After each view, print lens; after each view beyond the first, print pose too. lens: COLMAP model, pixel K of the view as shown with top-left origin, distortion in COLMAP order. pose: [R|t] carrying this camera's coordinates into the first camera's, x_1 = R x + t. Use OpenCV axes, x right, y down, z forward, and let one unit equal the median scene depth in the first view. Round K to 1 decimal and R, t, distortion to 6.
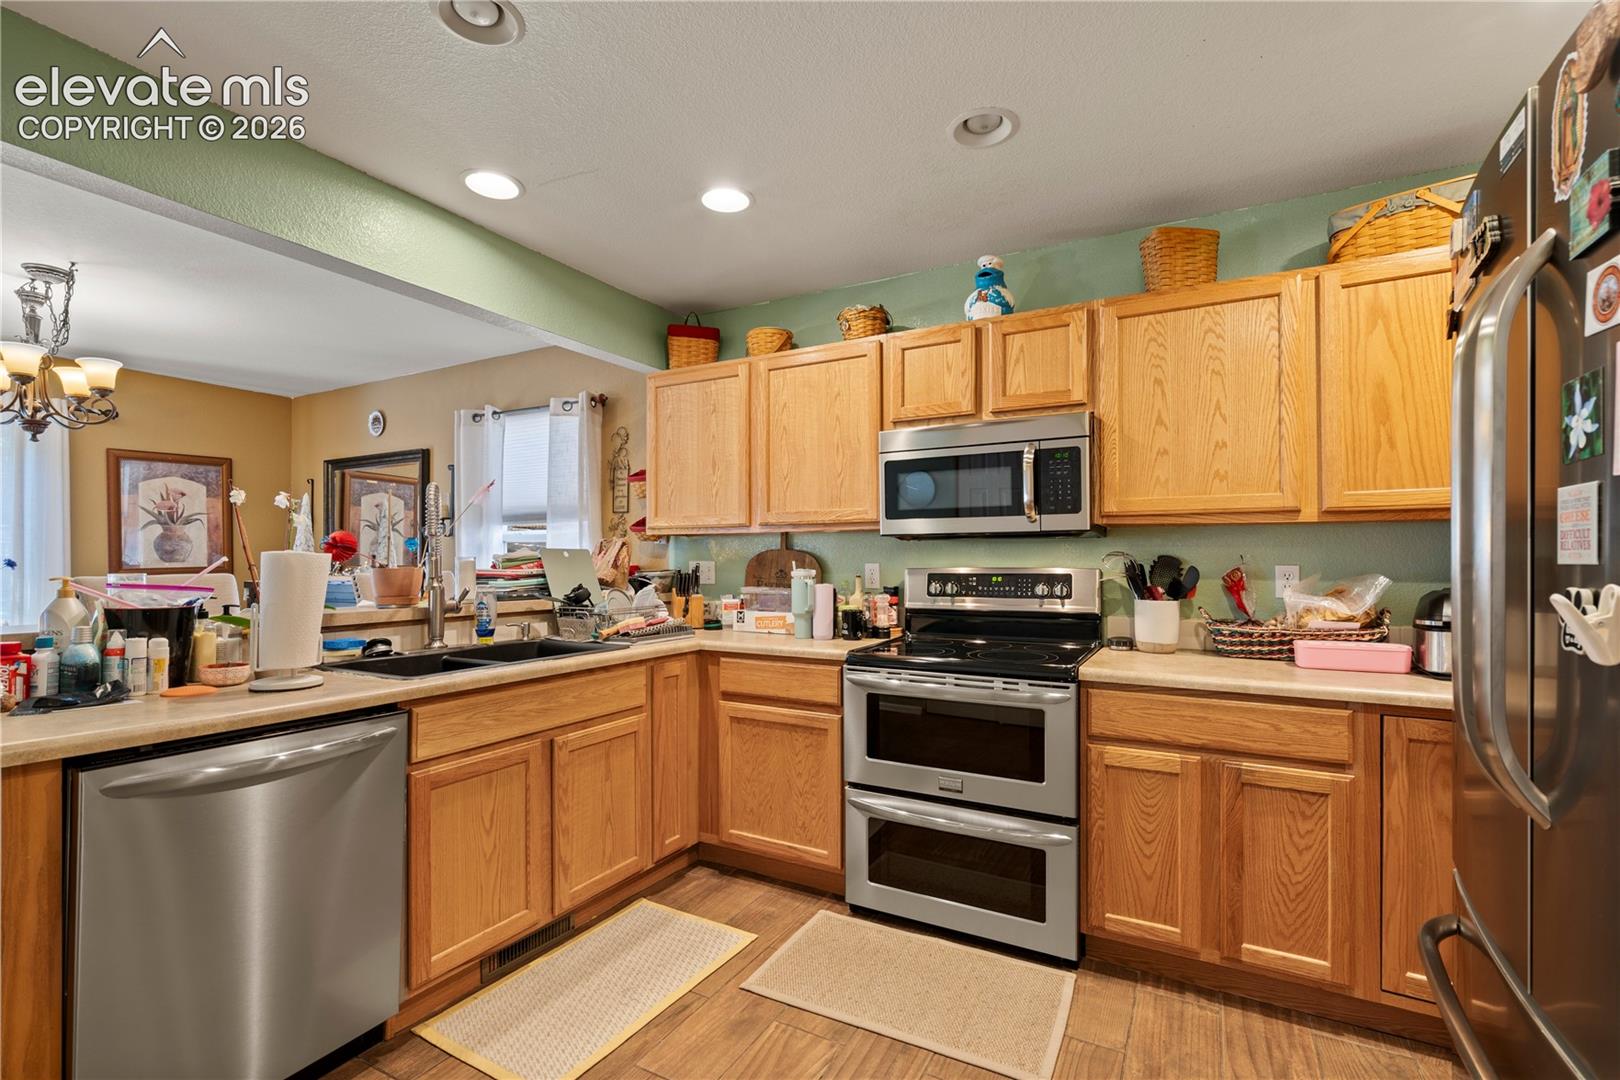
lens RADIAL K [[738.9, 0, 808.3], [0, 738.9, 552.0], [0, 0, 1]] dist [-0.003901, 0.002840]
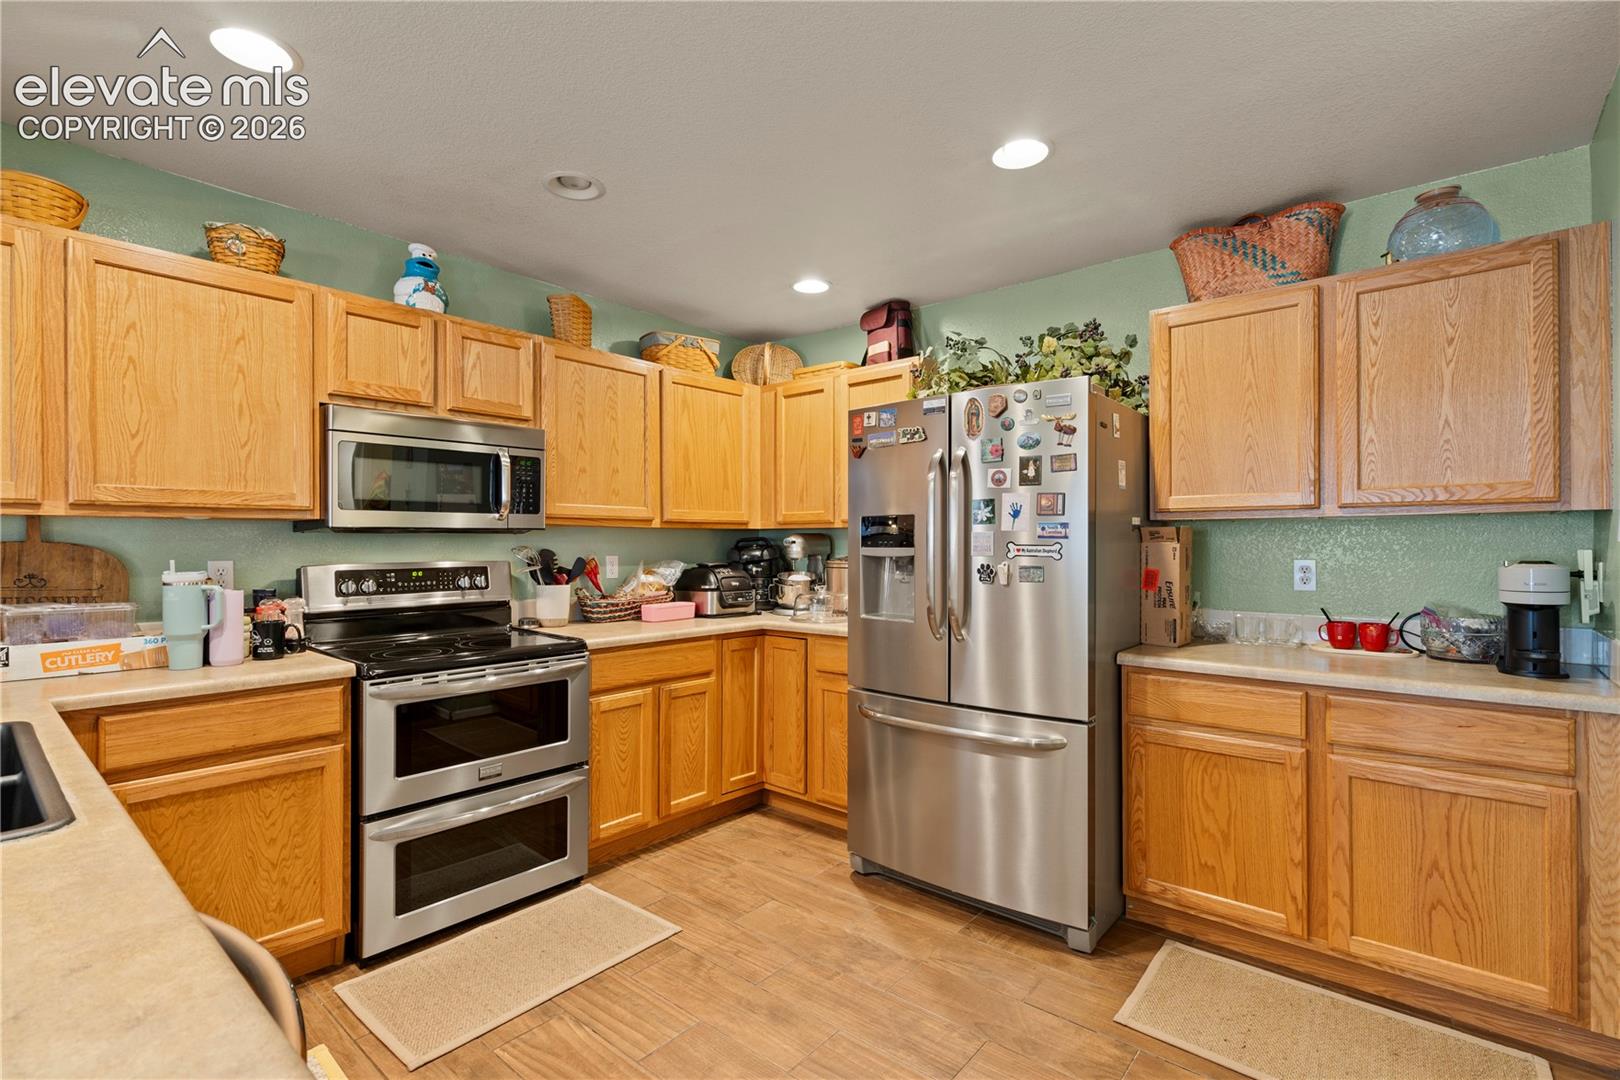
lens RADIAL K [[738.9, 0, 815.3], [0, 738.9, 542.7], [0, 0, 1]] dist [-0.003901, 0.002840]
pose [[0.194465, 0.001972, 0.980907, -0.716470], [-0.008536, 0.999964, -0.000318, -0.010679], [-0.980872, -0.008311, 0.194475, 0.340426]]
